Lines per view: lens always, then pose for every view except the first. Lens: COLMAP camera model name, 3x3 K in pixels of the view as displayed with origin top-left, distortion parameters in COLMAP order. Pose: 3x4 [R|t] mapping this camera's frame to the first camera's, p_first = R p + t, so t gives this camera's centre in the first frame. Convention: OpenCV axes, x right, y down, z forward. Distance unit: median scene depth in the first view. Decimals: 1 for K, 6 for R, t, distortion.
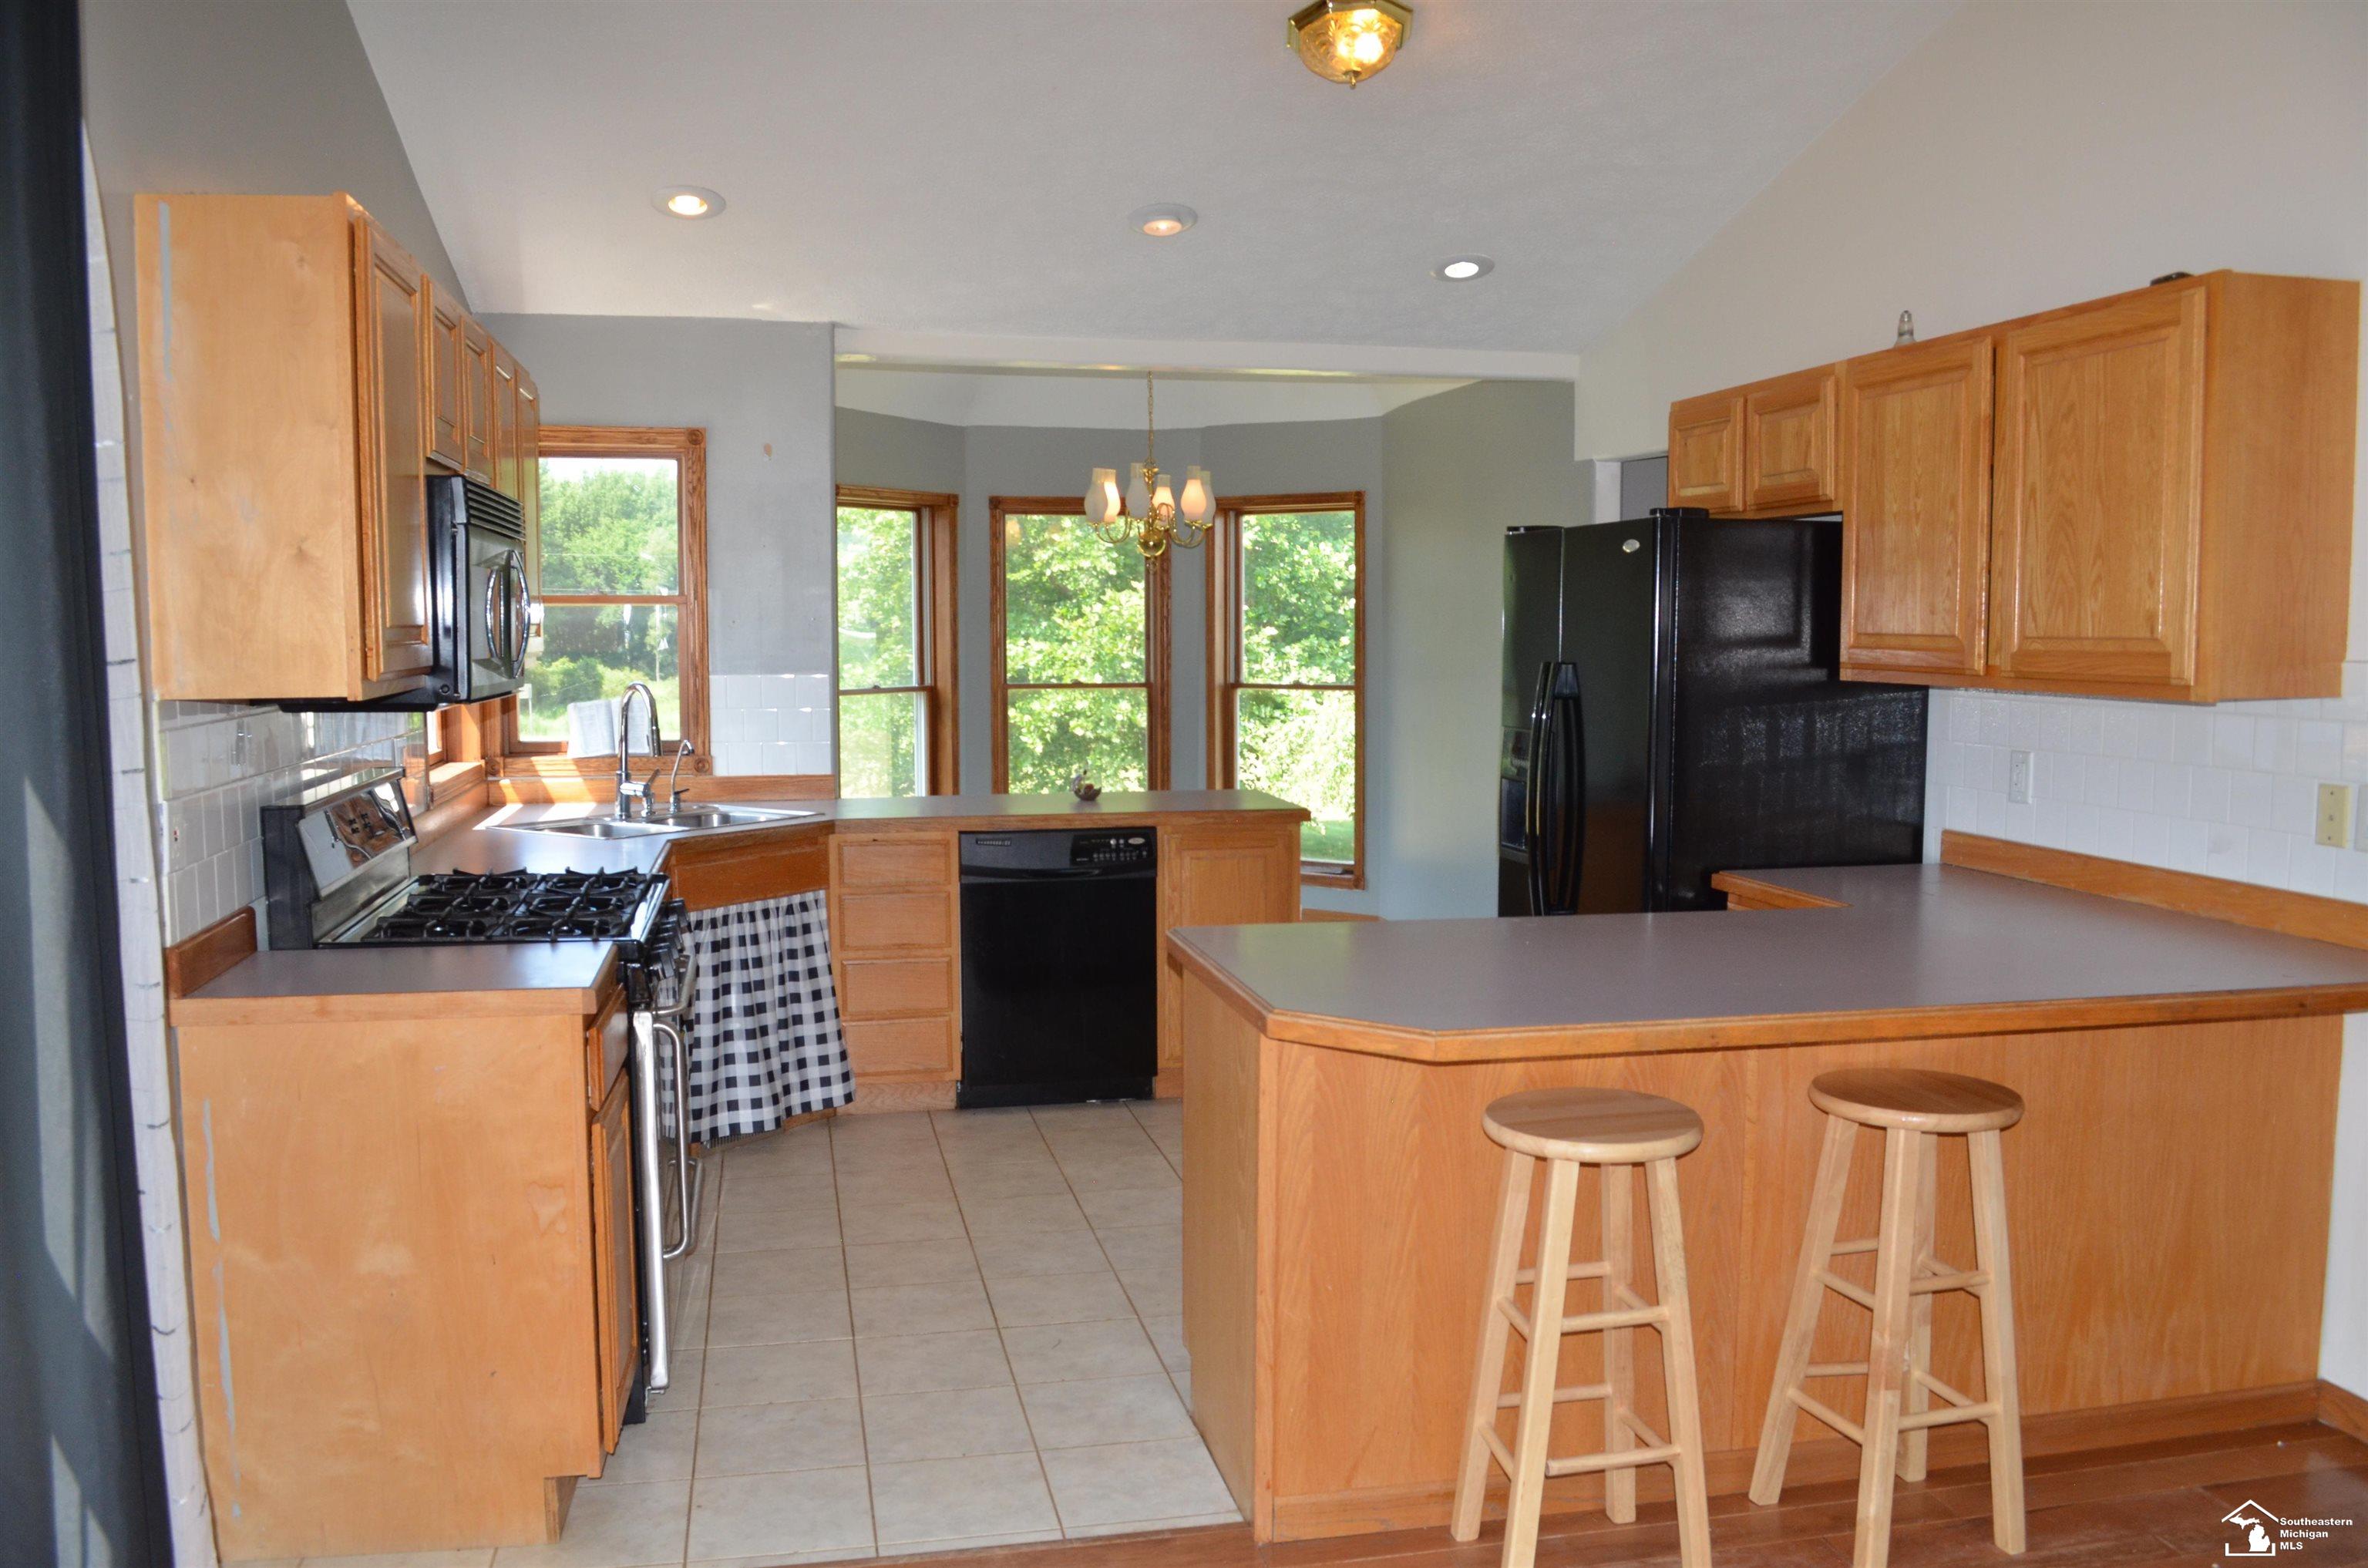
lens RADIAL K [[1874.6, 0, 1191.4], [0, 1874.6, 797.4], [0, 0, 1]] dist [-0.079564, 0.012932]
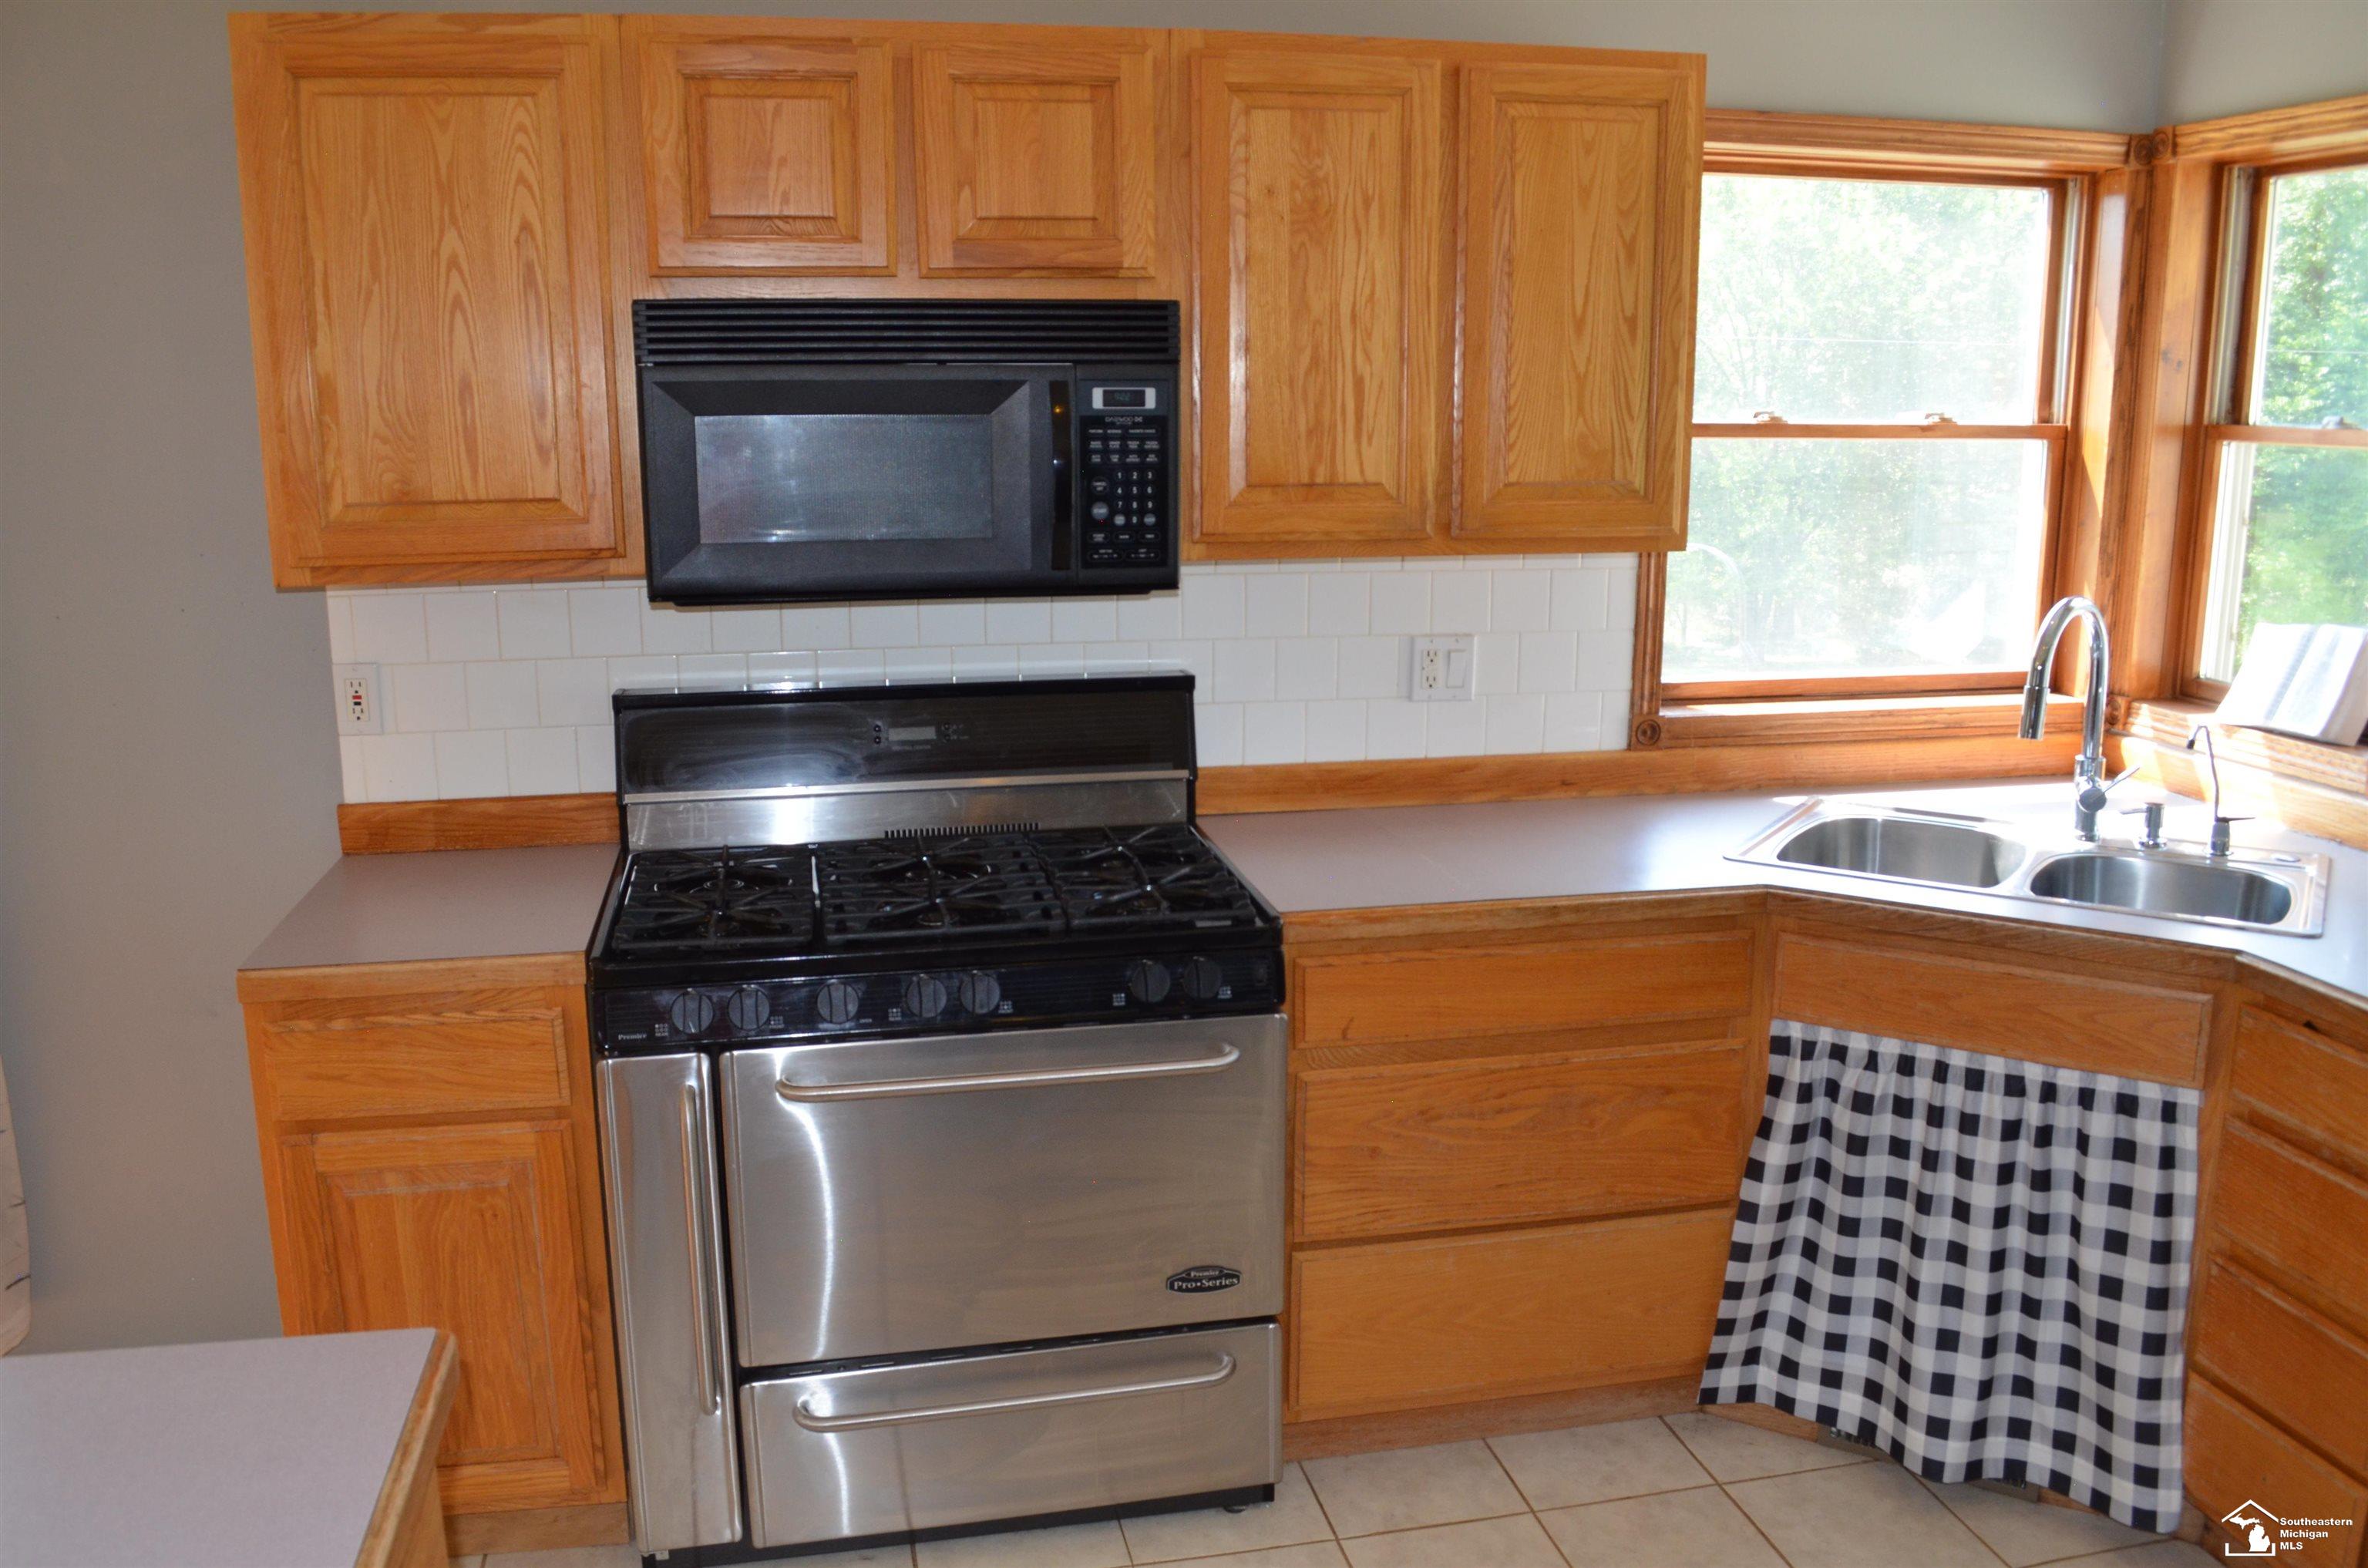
lens RADIAL K [[1874.6, 0, 1176.7], [0, 1874.6, 781.9], [0, 0, 1]] dist [-0.079564, 0.012932]
pose [[-0.000274, 0.200644, -0.979664, 0.135869], [-0.090612, 0.975629, 0.199843, -0.054287], [0.995886, 0.088825, 0.017913, 0.436165]]
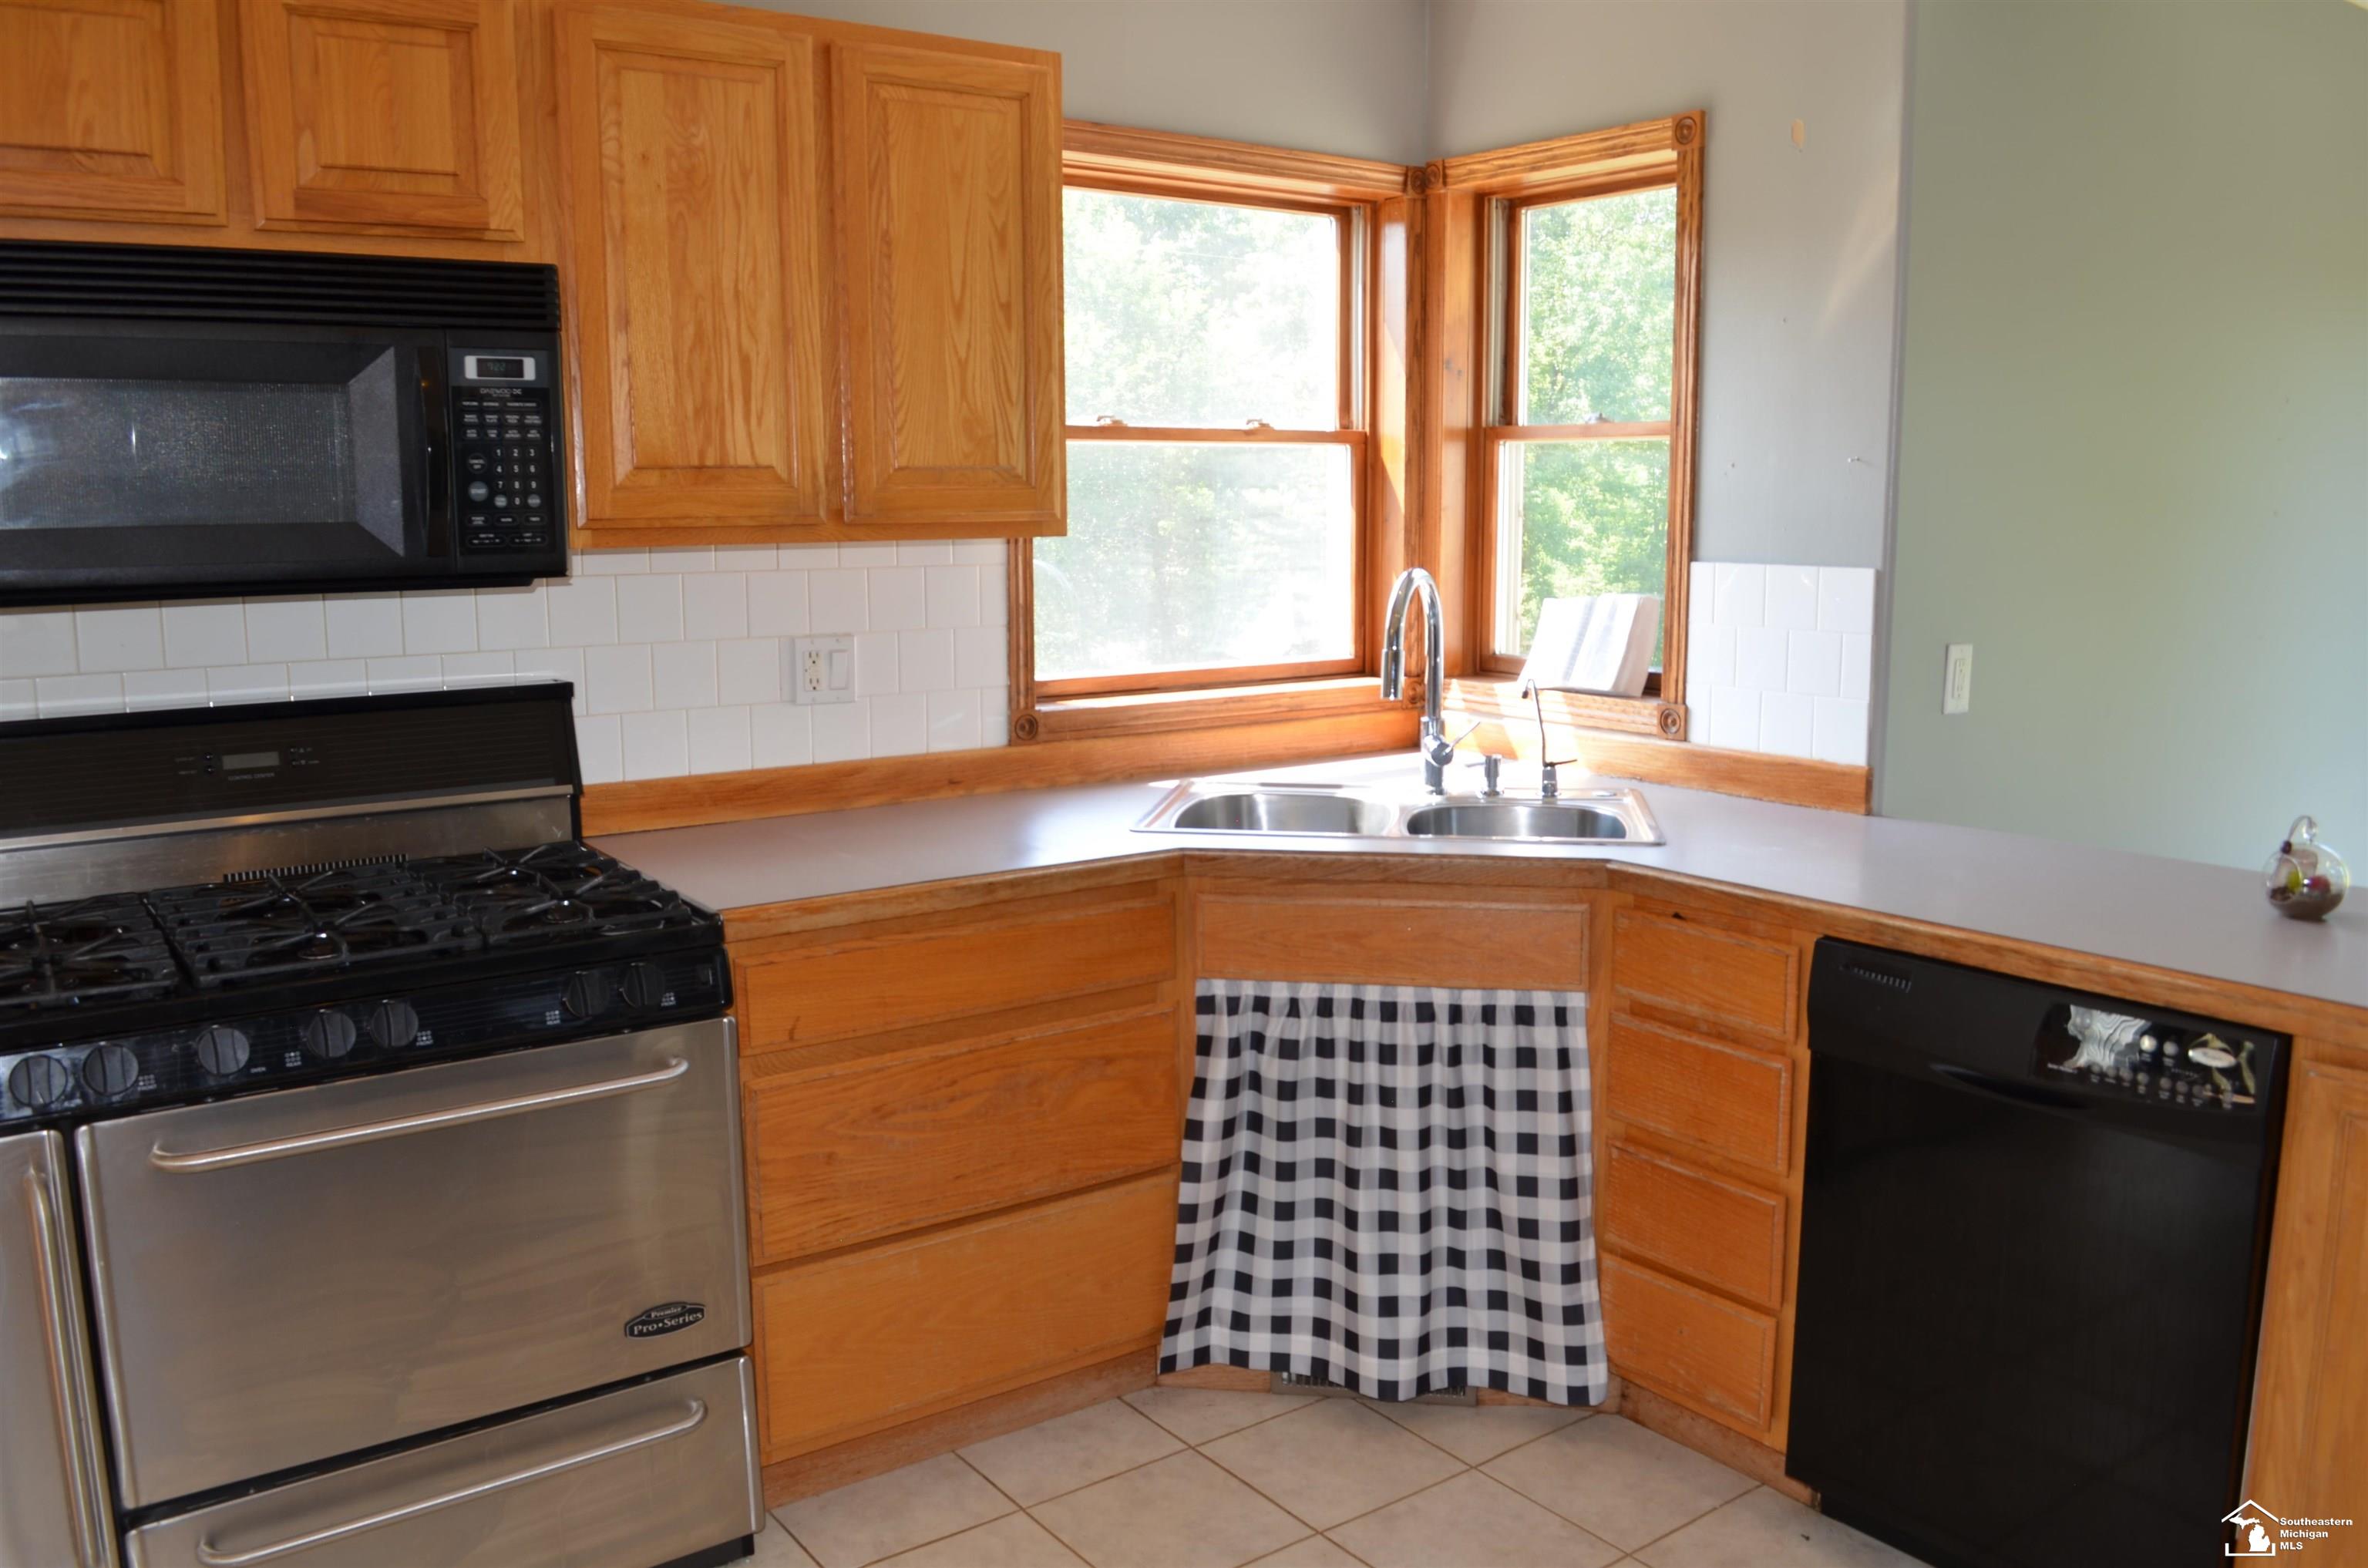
lens RADIAL K [[1874.6, 0, 1173.0], [0, 1874.6, 780.4], [0, 0, 1]] dist [-0.079564, 0.012932]
pose [[0.401250, 0.135314, -0.905919, 0.124405], [-0.078867, 0.990459, 0.113010, -0.033050], [0.912567, 0.026102, 0.408093, 0.409768]]
